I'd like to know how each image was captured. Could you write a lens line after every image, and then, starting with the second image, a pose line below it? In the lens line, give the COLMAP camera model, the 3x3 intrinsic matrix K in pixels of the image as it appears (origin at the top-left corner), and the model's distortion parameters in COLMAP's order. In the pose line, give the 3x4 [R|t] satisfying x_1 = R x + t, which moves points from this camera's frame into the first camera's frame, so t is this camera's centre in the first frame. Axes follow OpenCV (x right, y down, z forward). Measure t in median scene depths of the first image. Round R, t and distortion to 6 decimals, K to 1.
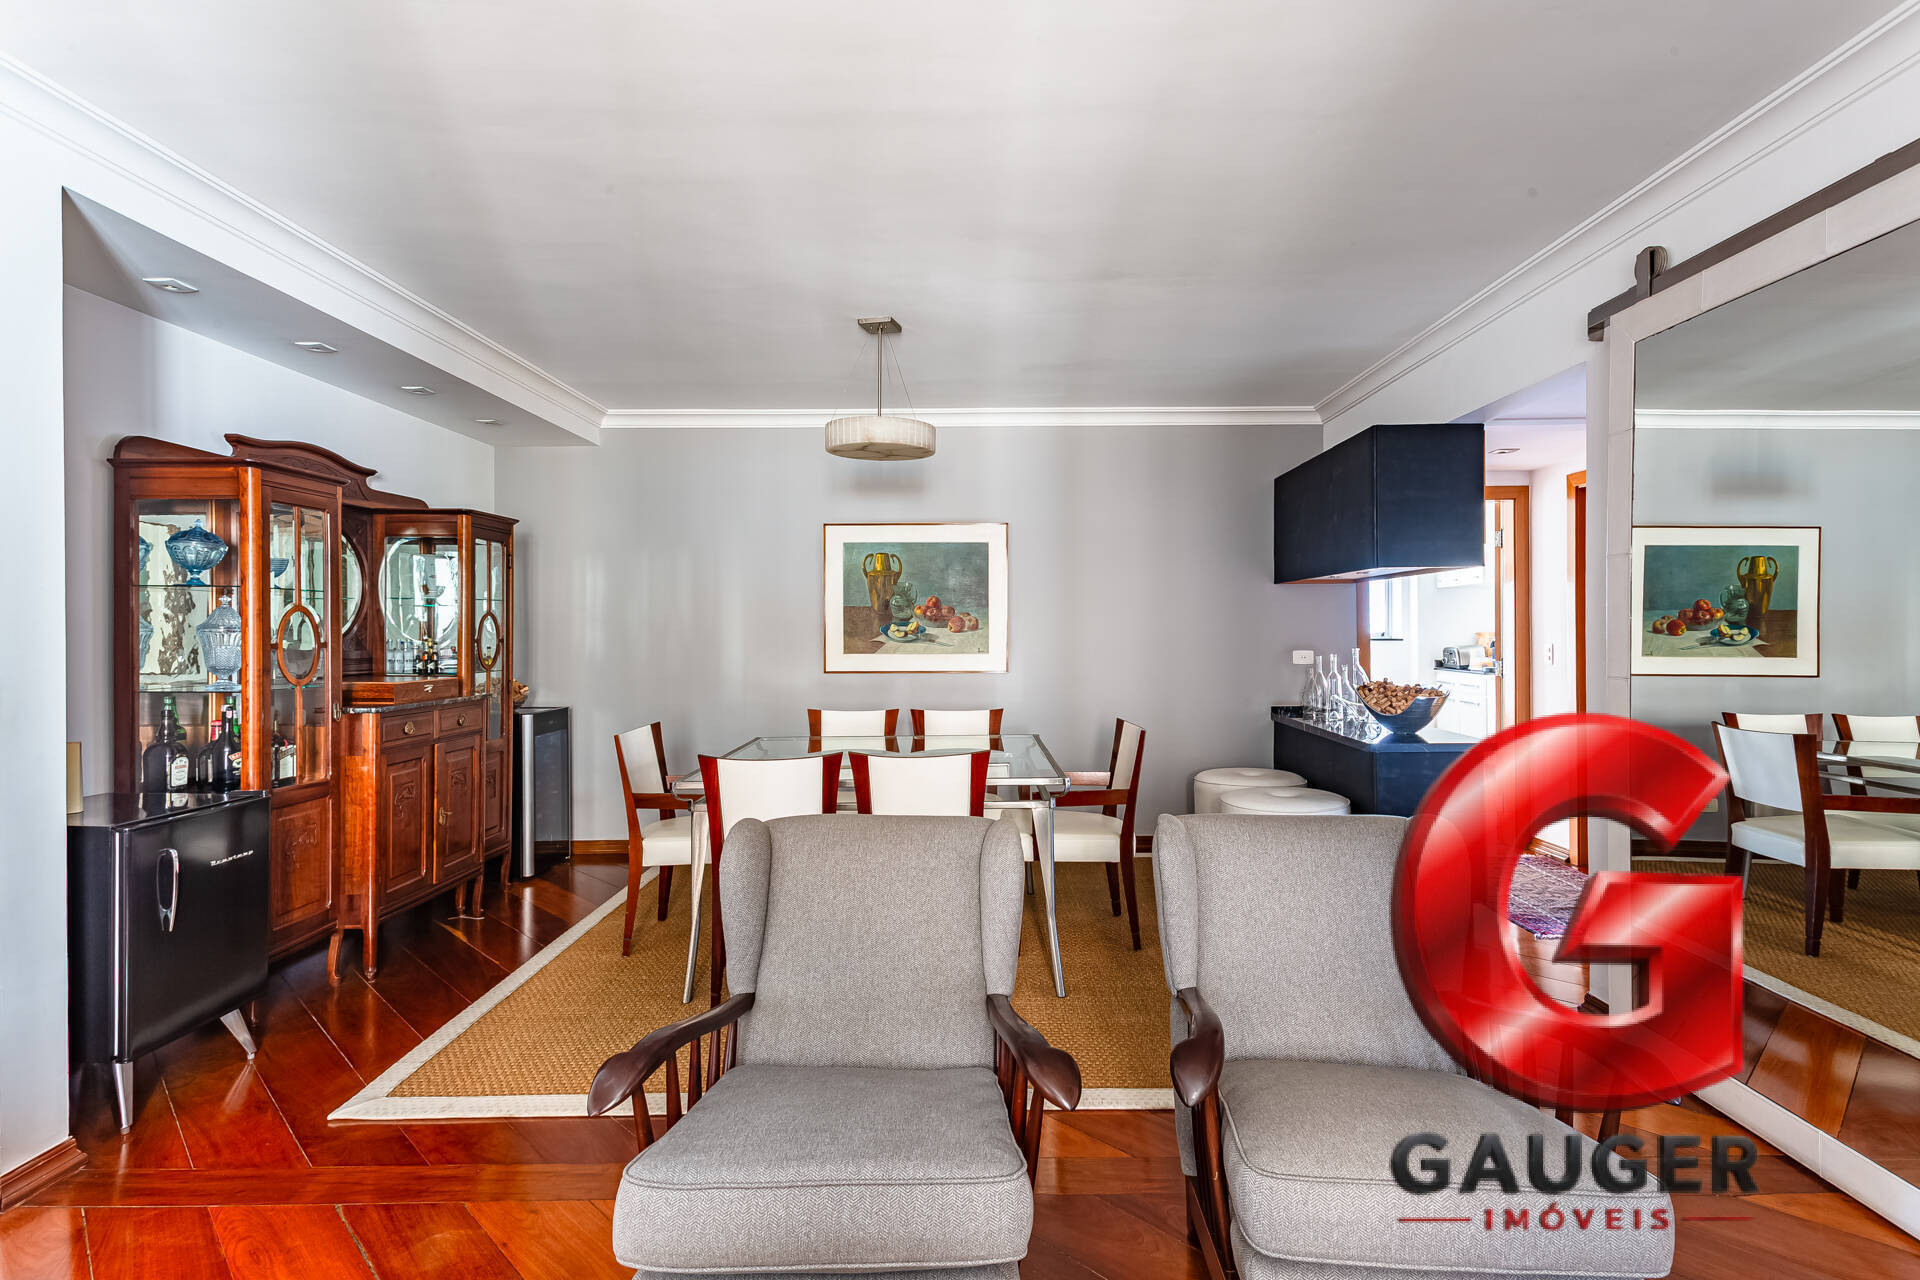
lens RADIAL K [[1014.8, 0, 964.3], [0, 1014.8, 630.3], [0, 0, 1]] dist [0.004668, -0.002074]
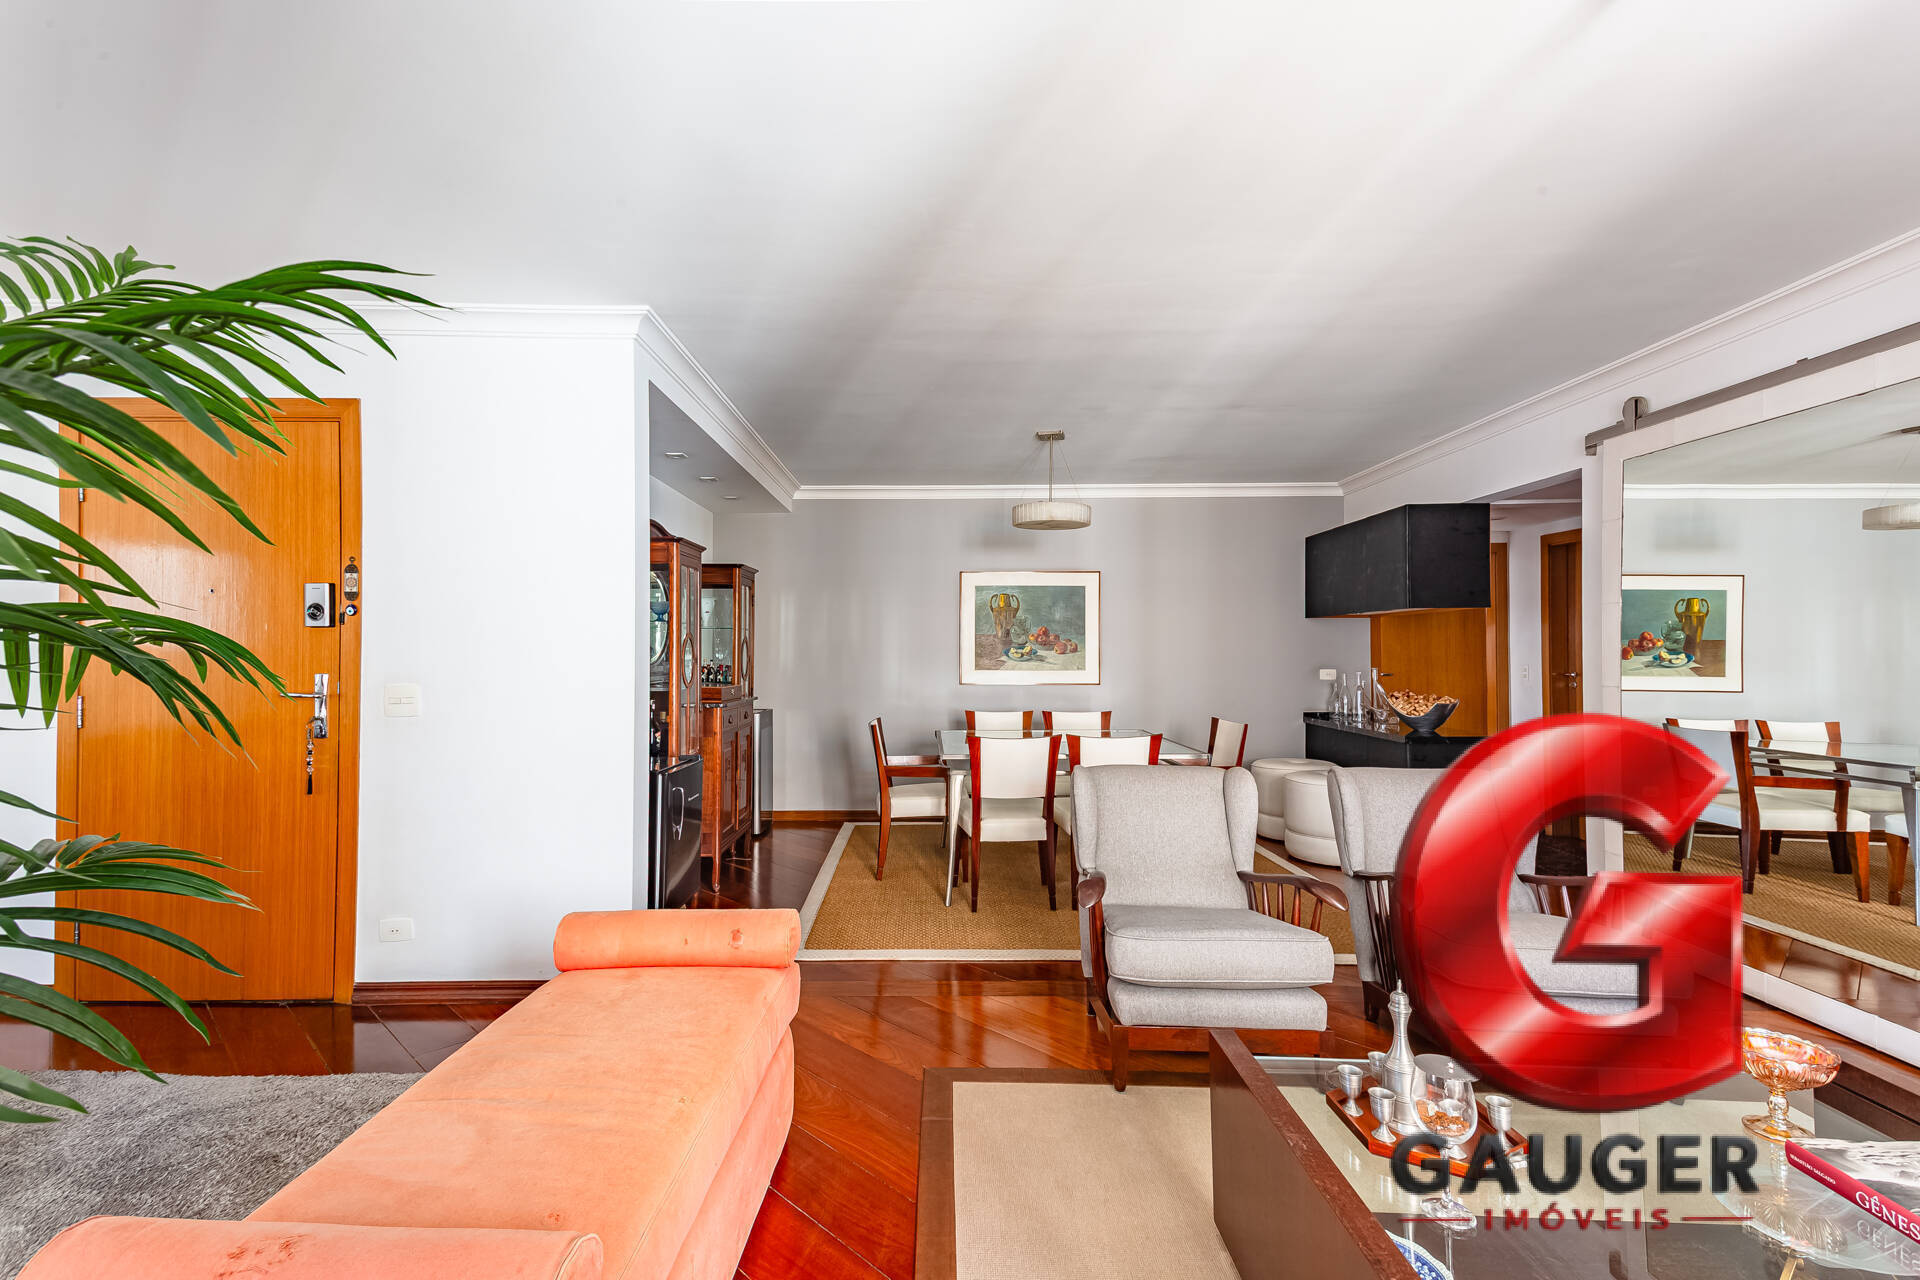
lens RADIAL K [[869.9, 0, 950.0], [0, 869.9, 641.5], [0, 0, 1]] dist [0.021201, 0.000591]
pose [[0.999712, 0.004379, -0.023606, -0.136862], [-0.004701, 0.999896, -0.013626, 0.001987], [0.023544, 0.013733, 0.999628, -0.143958]]
